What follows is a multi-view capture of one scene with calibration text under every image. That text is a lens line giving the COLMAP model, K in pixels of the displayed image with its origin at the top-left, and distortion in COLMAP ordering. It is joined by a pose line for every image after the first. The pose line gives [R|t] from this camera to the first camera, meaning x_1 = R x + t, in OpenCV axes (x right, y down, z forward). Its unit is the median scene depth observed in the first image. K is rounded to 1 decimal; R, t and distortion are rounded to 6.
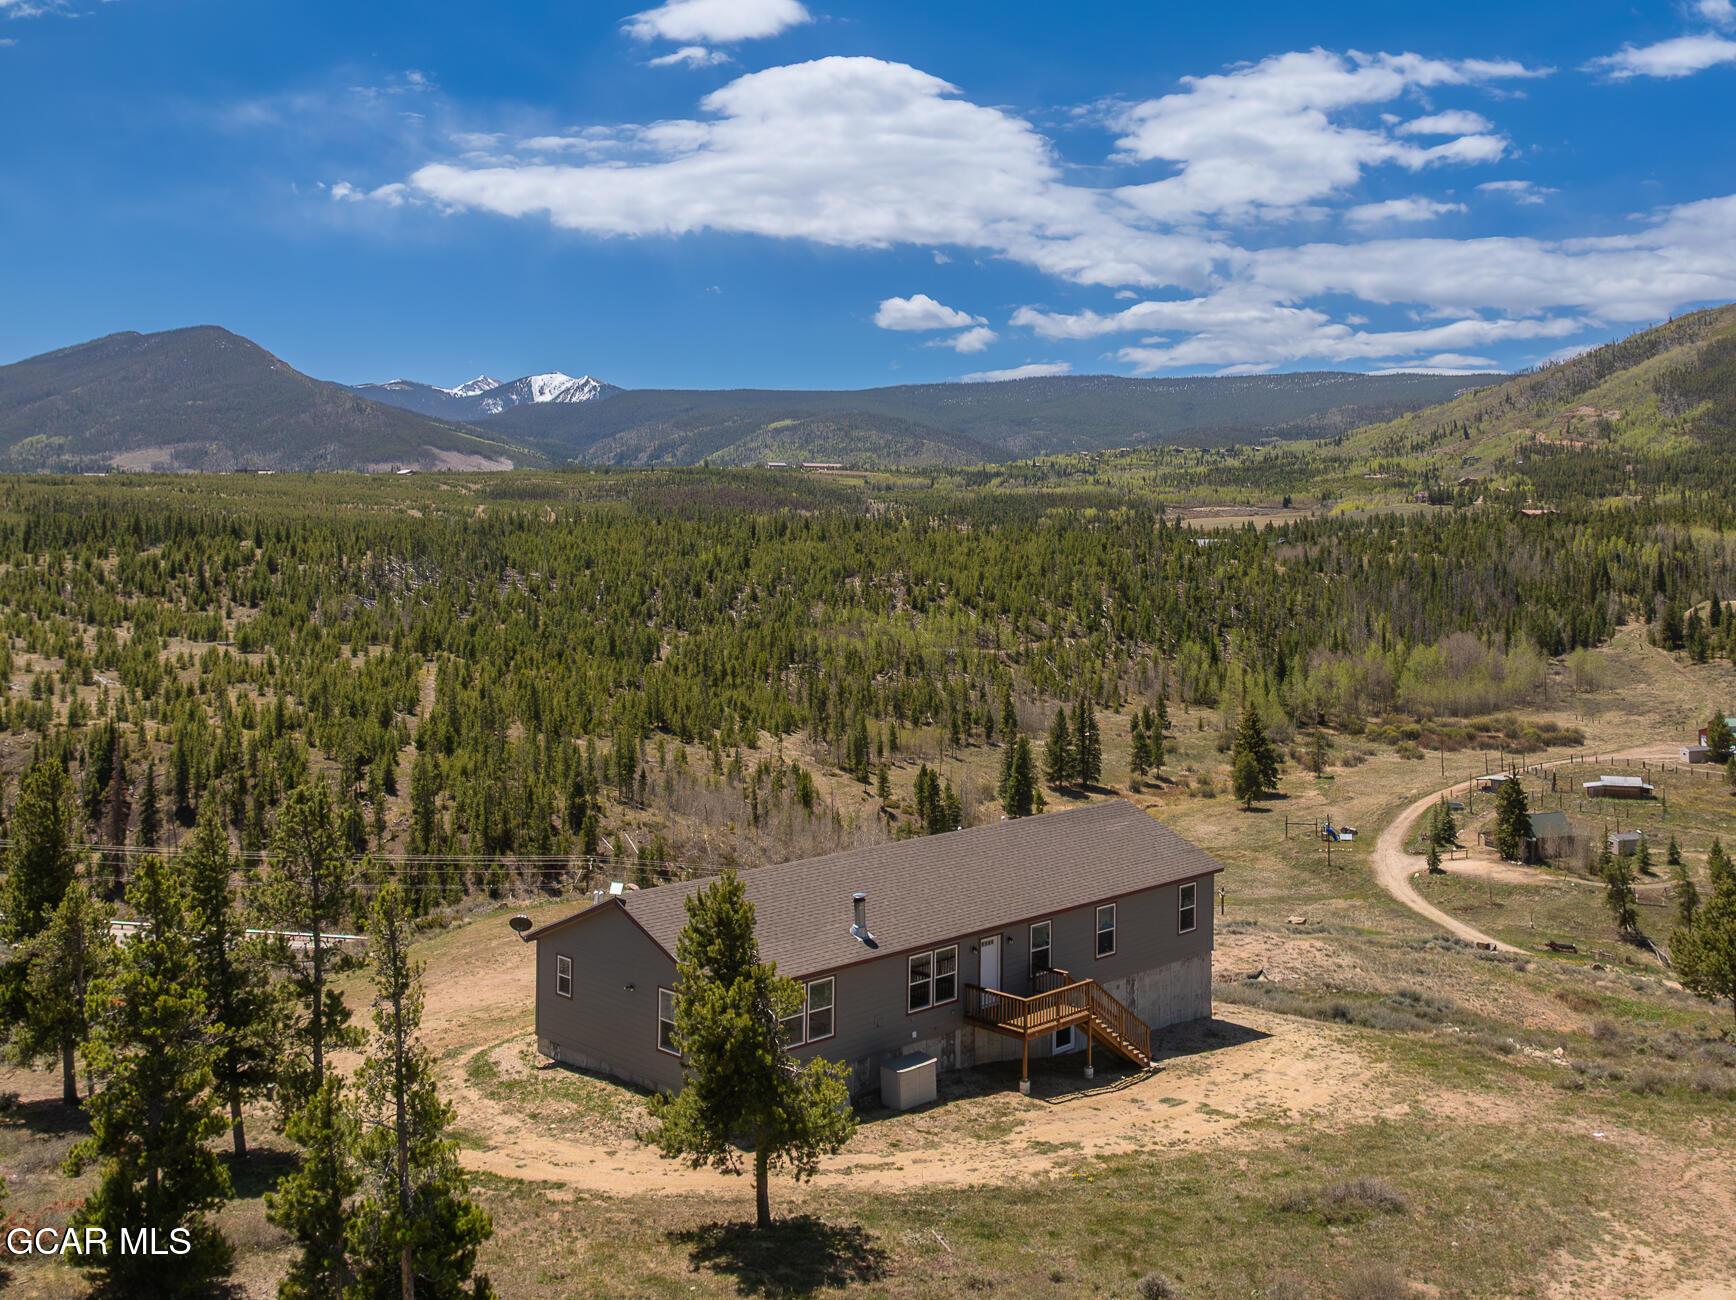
lens RADIAL K [[1497.6, 0, 929.5], [0, 1497.6, 646.0], [0, 0, 1]] dist [-0.021368, 0.000588]
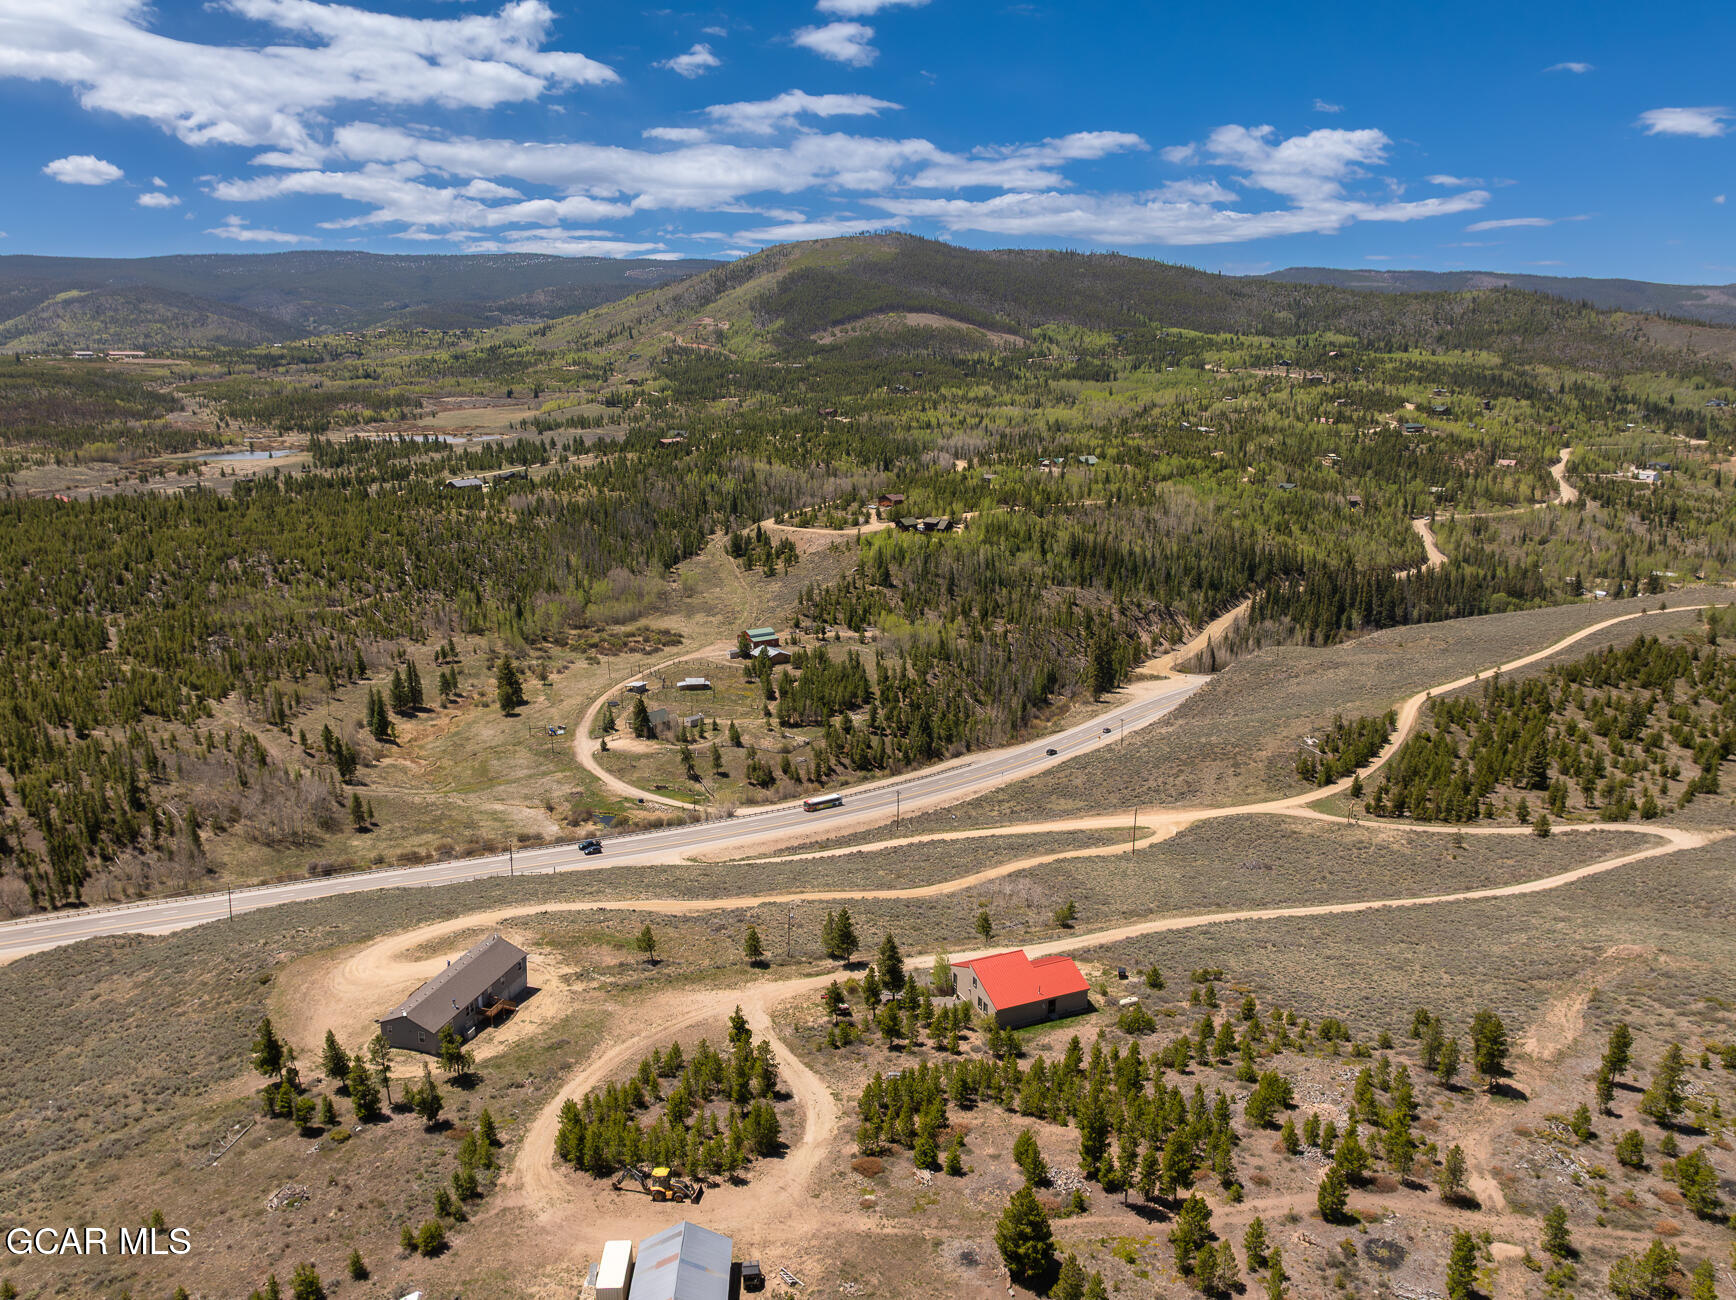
lens RADIAL K [[1497.6, 0, 929.5], [0, 1497.6, 646.0], [0, 0, 1]] dist [-0.021368, 0.000588]
pose [[0.875981, -0.130365, 0.464394, -0.163638], [-0.022334, 0.950789, 0.309035, -0.502469], [-0.481827, -0.281080, 0.829962, -0.700852]]
